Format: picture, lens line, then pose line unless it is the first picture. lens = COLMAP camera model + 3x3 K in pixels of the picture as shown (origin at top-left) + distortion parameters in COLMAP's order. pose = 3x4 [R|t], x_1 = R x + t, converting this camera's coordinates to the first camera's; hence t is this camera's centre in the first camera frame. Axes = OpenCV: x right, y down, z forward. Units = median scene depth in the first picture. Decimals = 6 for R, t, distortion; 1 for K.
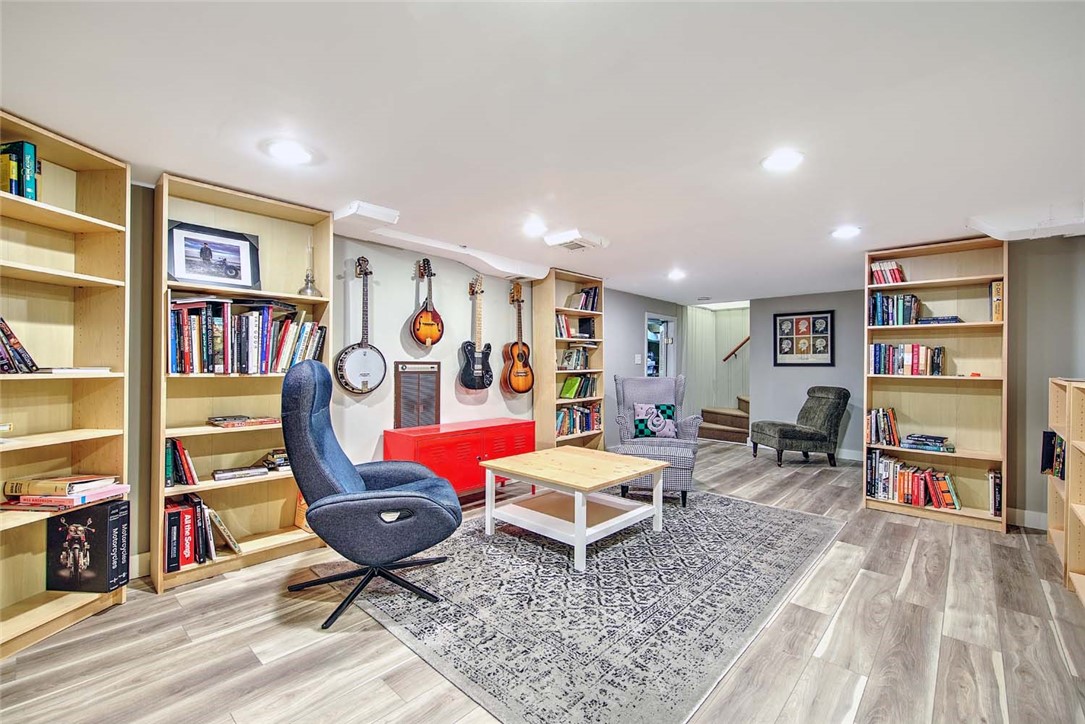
lens RADIAL K [[473.4, 0, 543.6], [0, 473.4, 362.8], [0, 0, 1]] dist [0.003870, 0.000041]
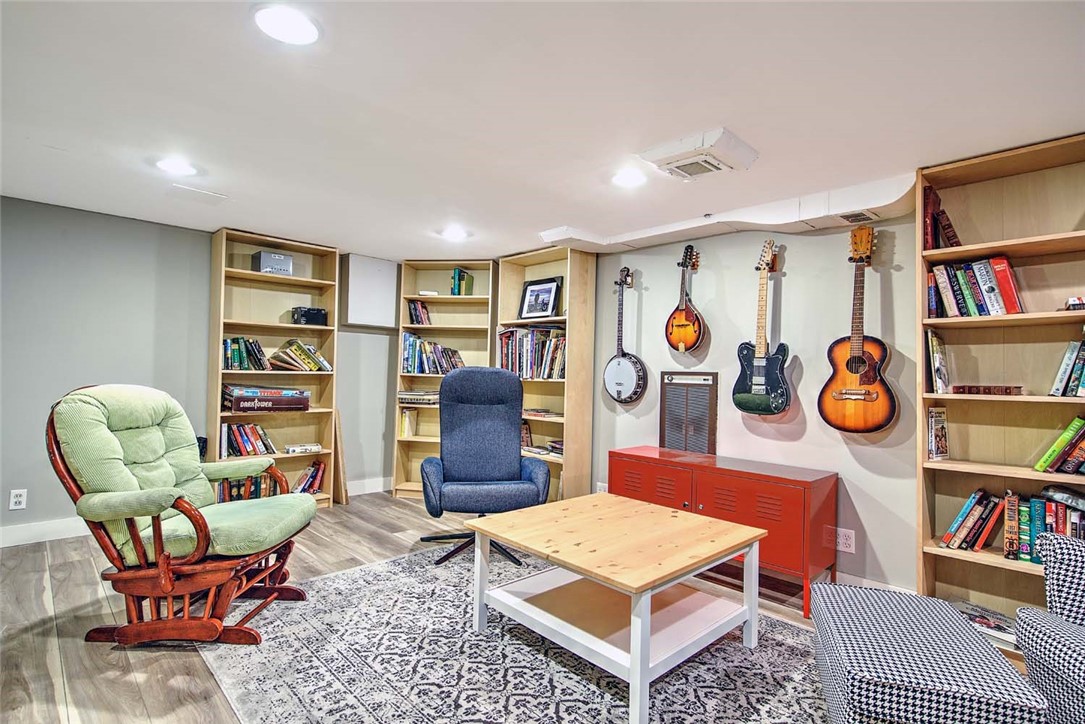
lens RADIAL K [[538.2, 0, 544.1], [0, 538.2, 366.0], [0, 0, 1]] dist [0.005889, 0.000193]
pose [[-0.075063, -0.020452, -0.996969, 0.700528], [-0.020090, 0.999618, -0.018994, 0.010123], [0.996976, 0.018604, -0.075445, 0.841742]]
